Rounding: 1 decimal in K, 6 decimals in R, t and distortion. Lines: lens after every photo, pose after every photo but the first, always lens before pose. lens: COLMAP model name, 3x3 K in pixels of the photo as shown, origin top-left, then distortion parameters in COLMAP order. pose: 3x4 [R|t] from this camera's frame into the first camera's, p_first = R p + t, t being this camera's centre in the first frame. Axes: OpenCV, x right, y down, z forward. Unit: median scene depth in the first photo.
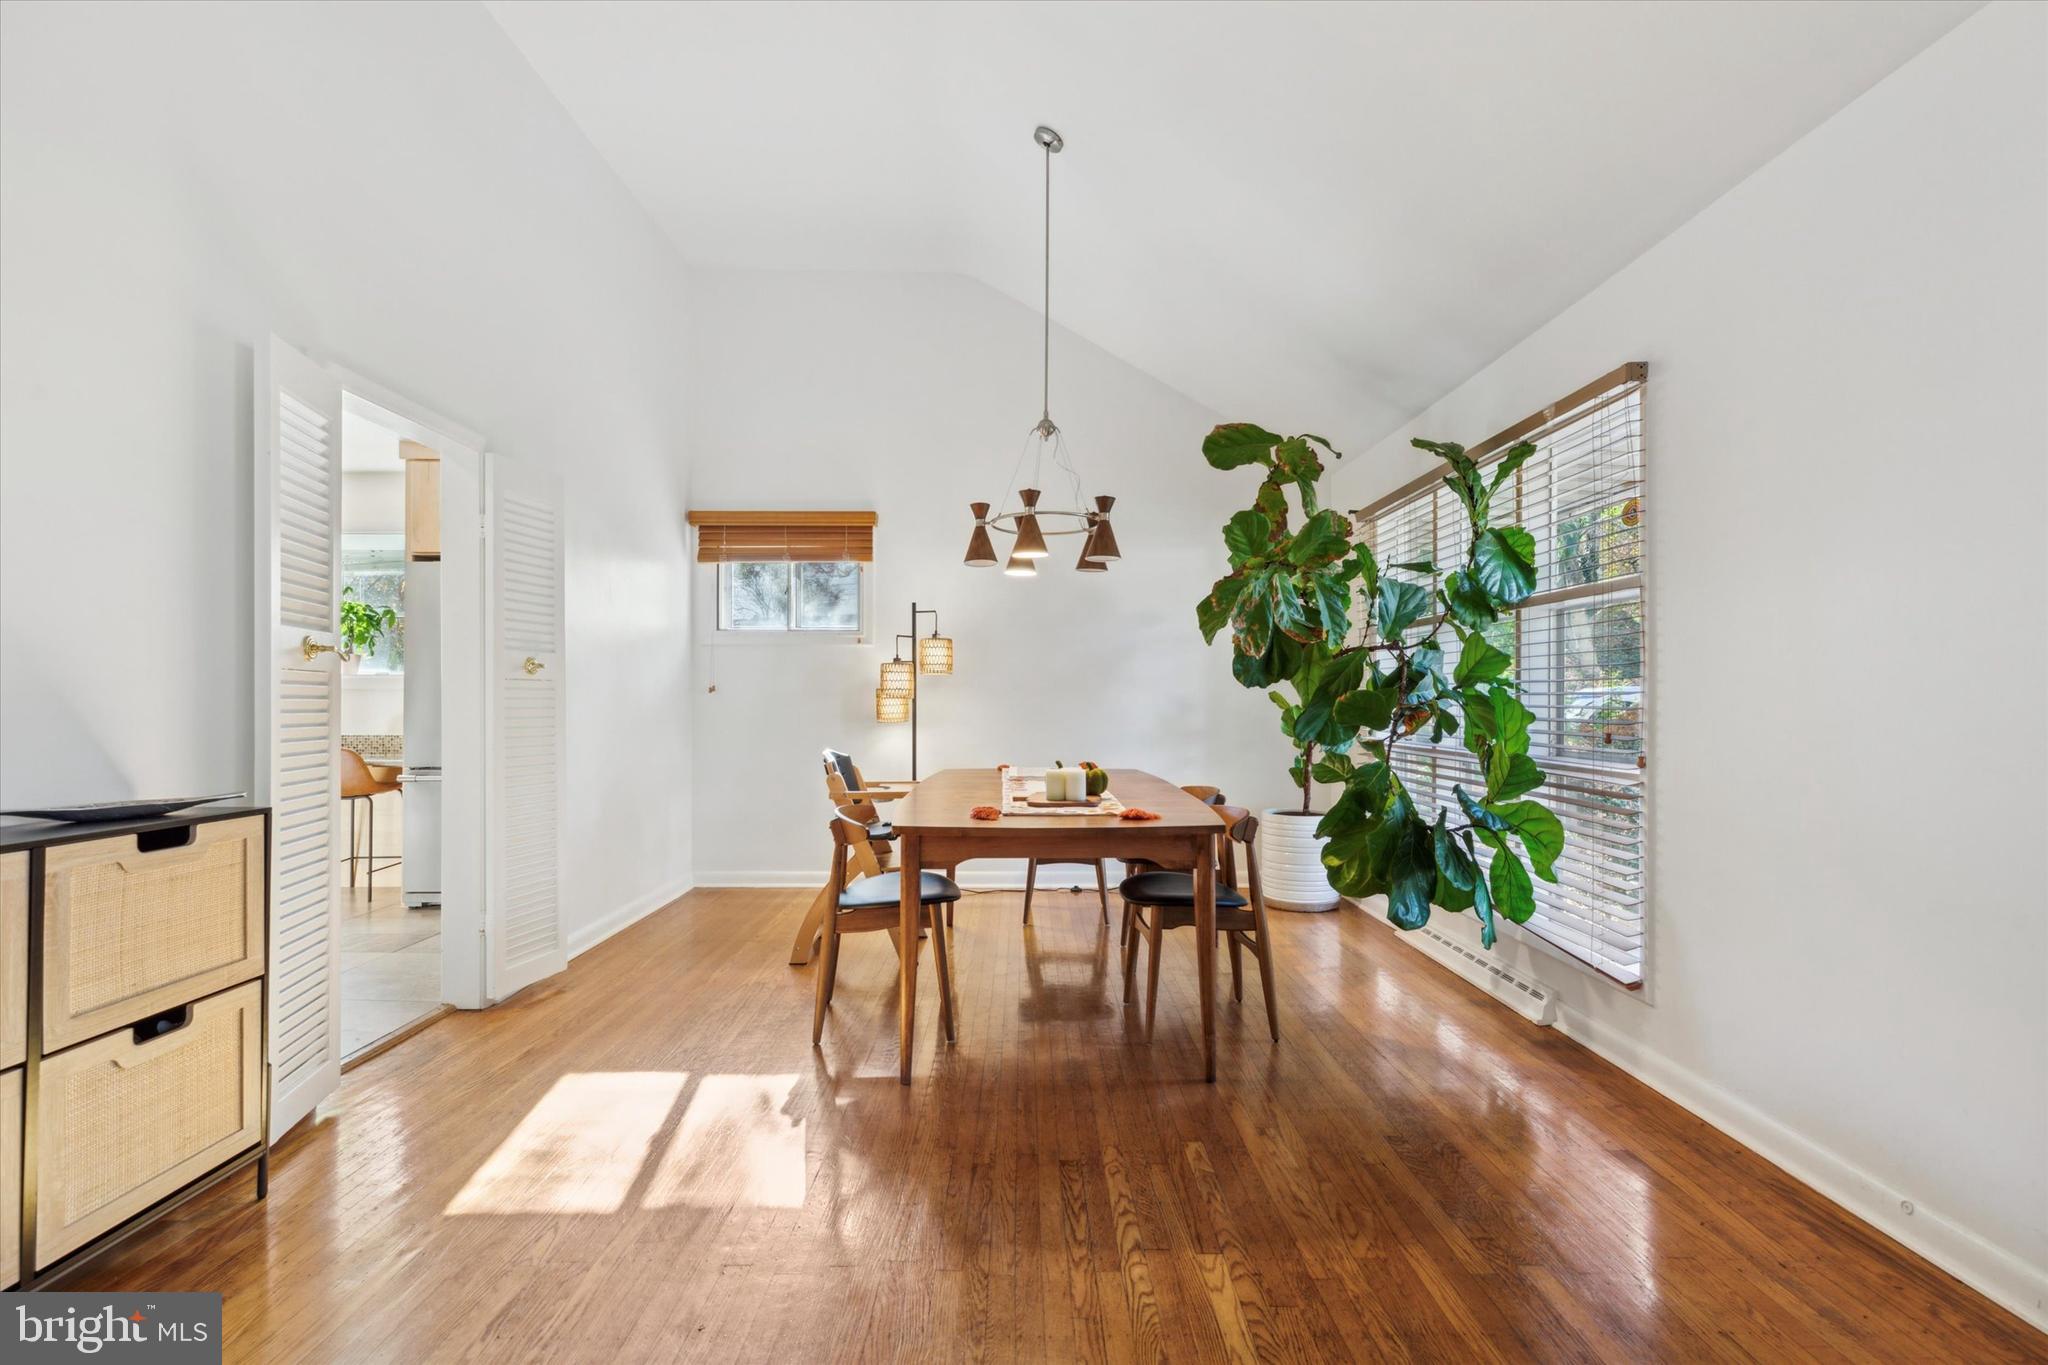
lens RADIAL K [[933.8, 0, 1030.0], [0, 933.8, 693.9], [0, 0, 1]] dist [0.003469, -0.000015]
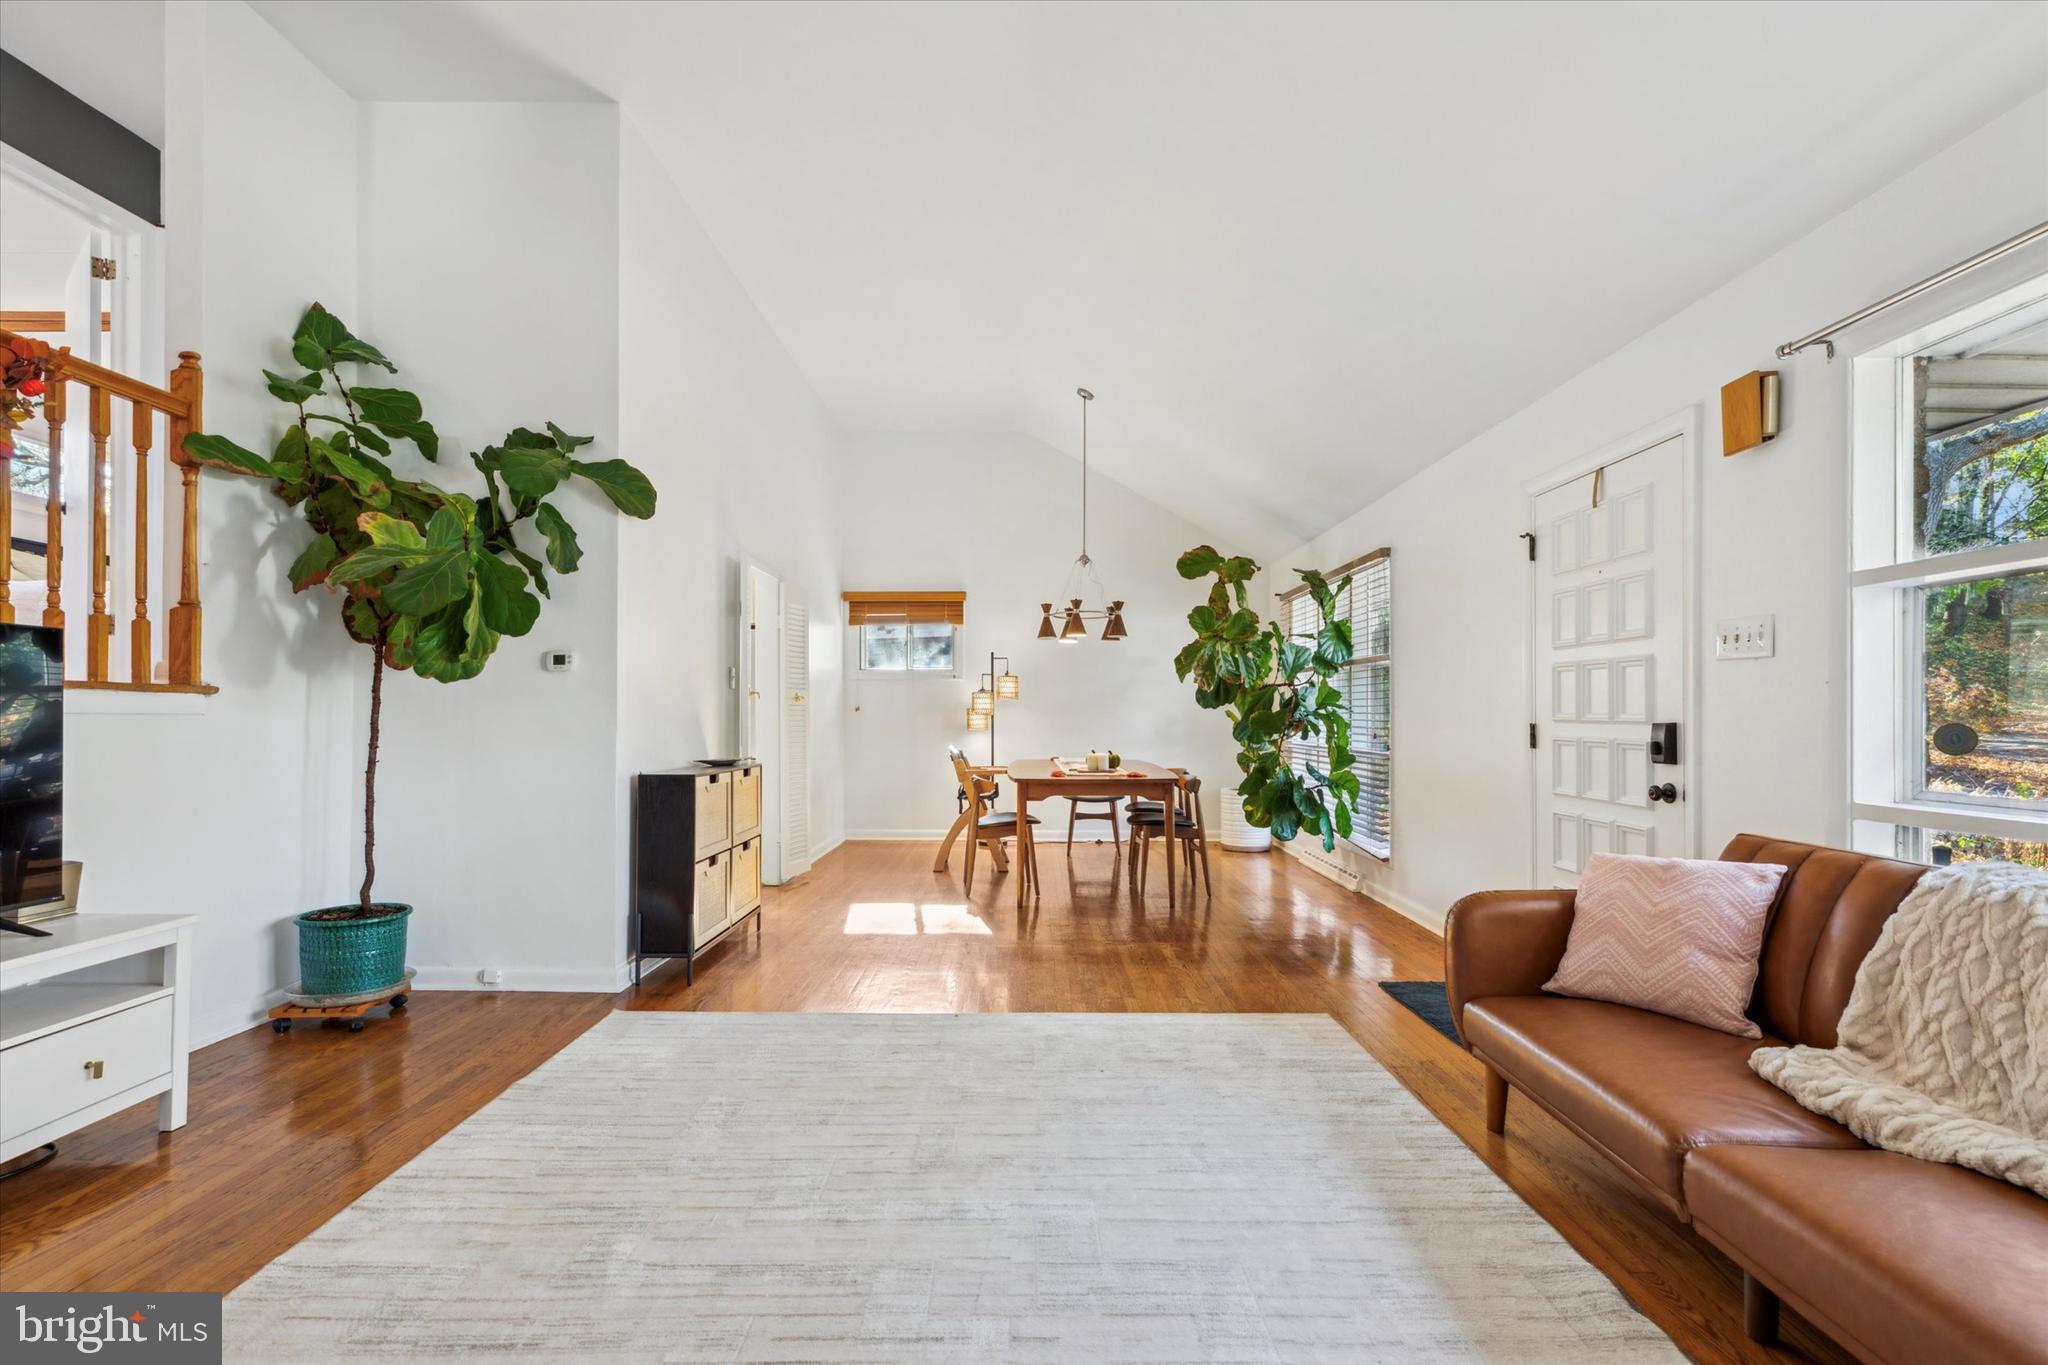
lens RADIAL K [[941.7, 0, 1022.8], [0, 941.7, 695.8], [0, 0, 1]] dist [0.003336, 0.000307]
pose [[0.999819, -0.001354, -0.018964, -0.064556], [0.001106, 0.999914, -0.013077, -0.009151], [0.018980, 0.013054, 0.999735, -0.758115]]
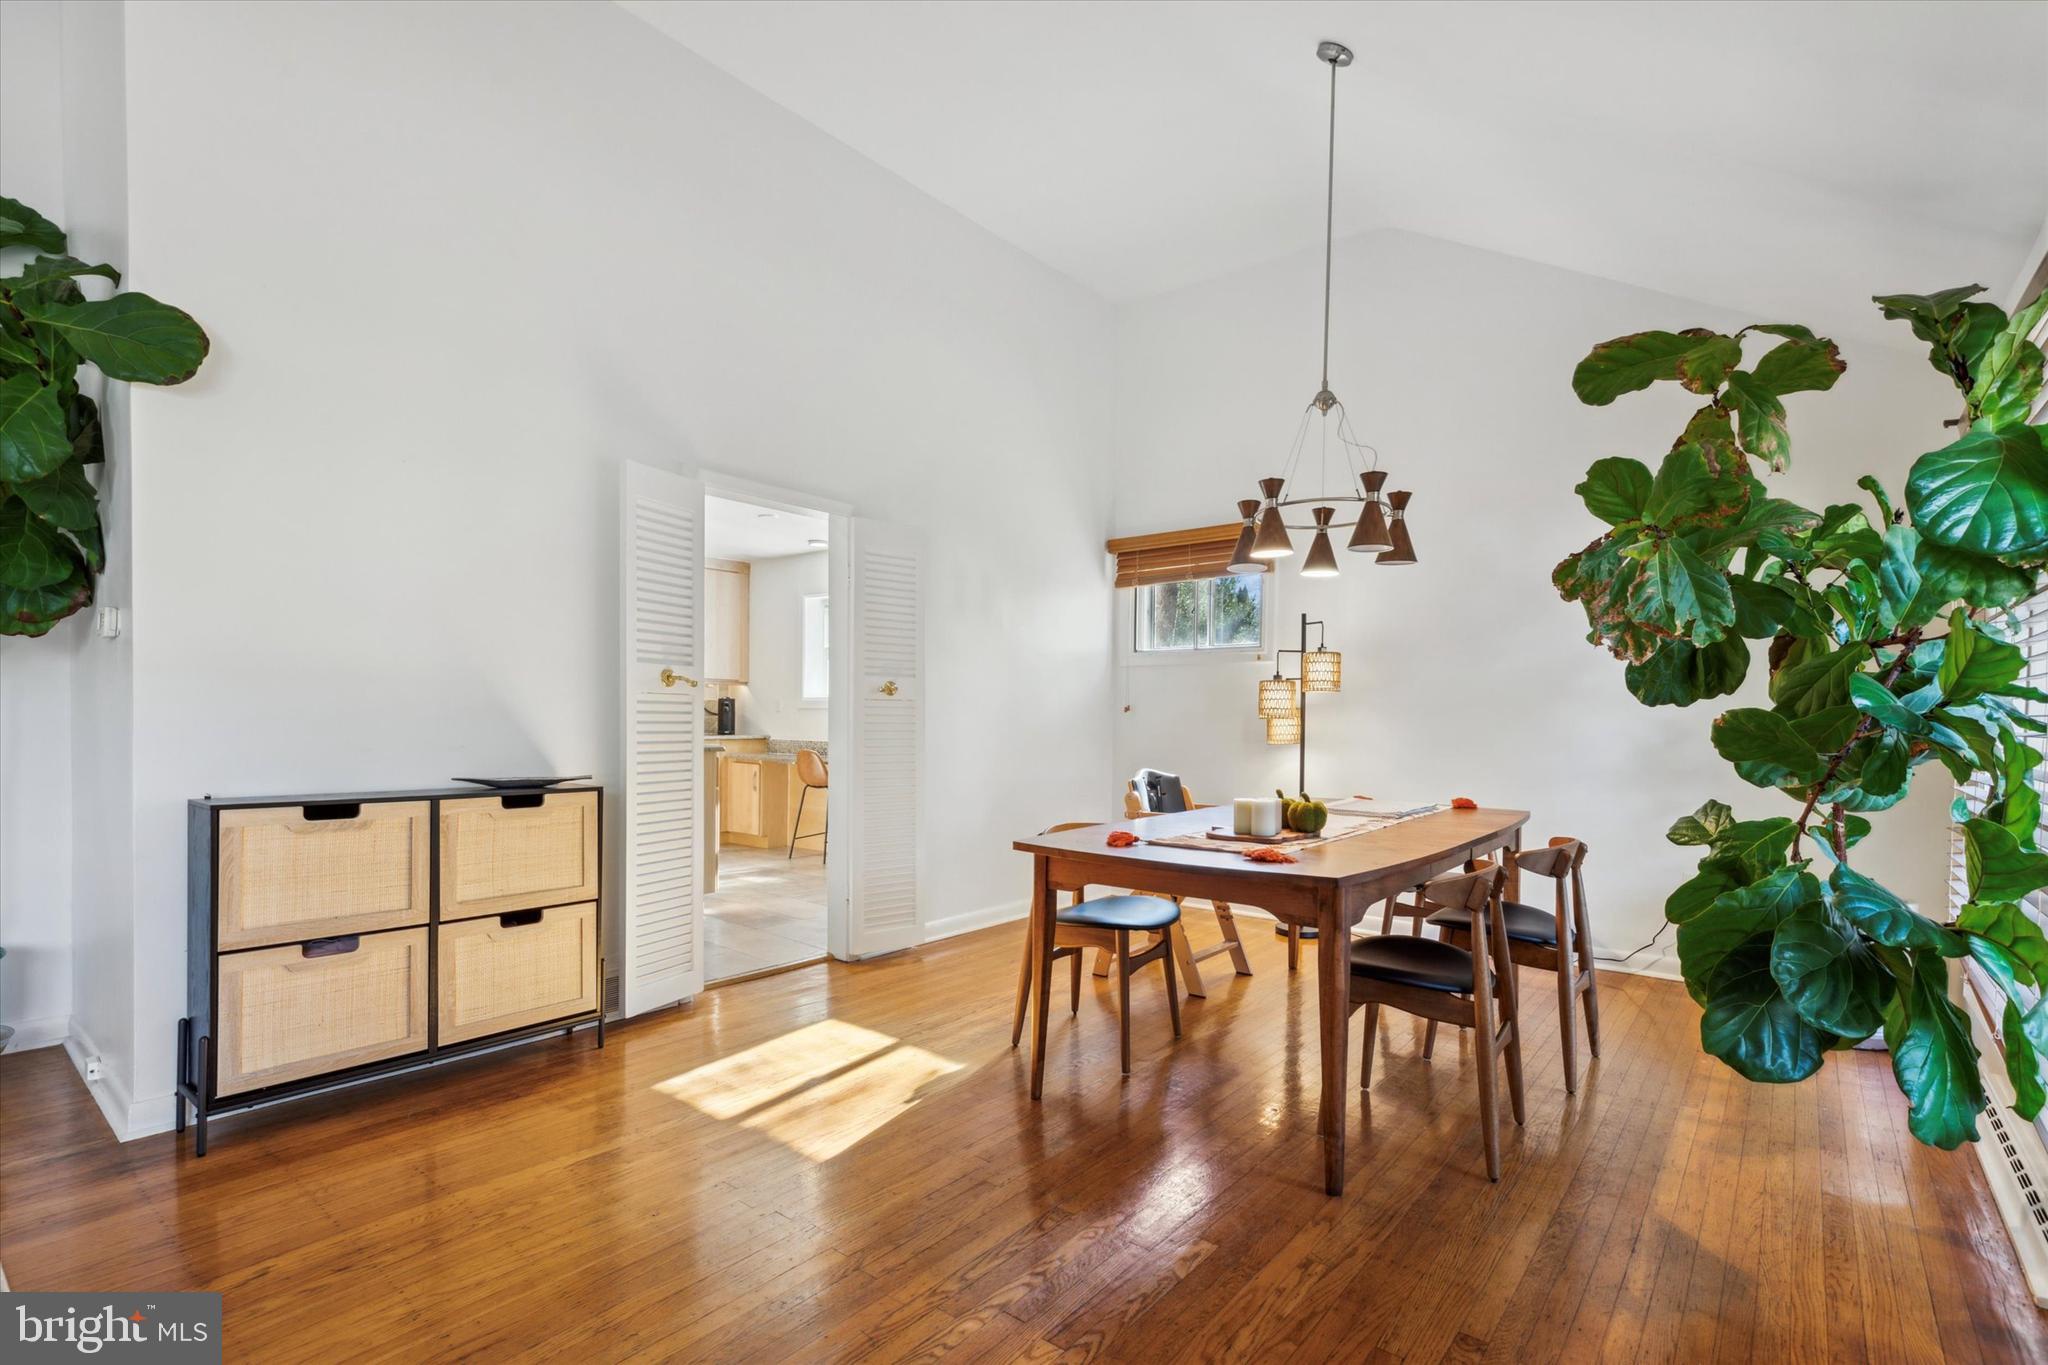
lens RADIAL K [[954.8, 0, 1027.5], [0, 954.8, 740.3], [0, 0, 1]] dist [0.001909, 0.000277]
pose [[0.770366, 0.020852, -0.637260, 0.373625], [-0.004510, 0.999618, 0.027257, 0.002119], [0.637585, -0.018124, 0.770166, 0.152263]]
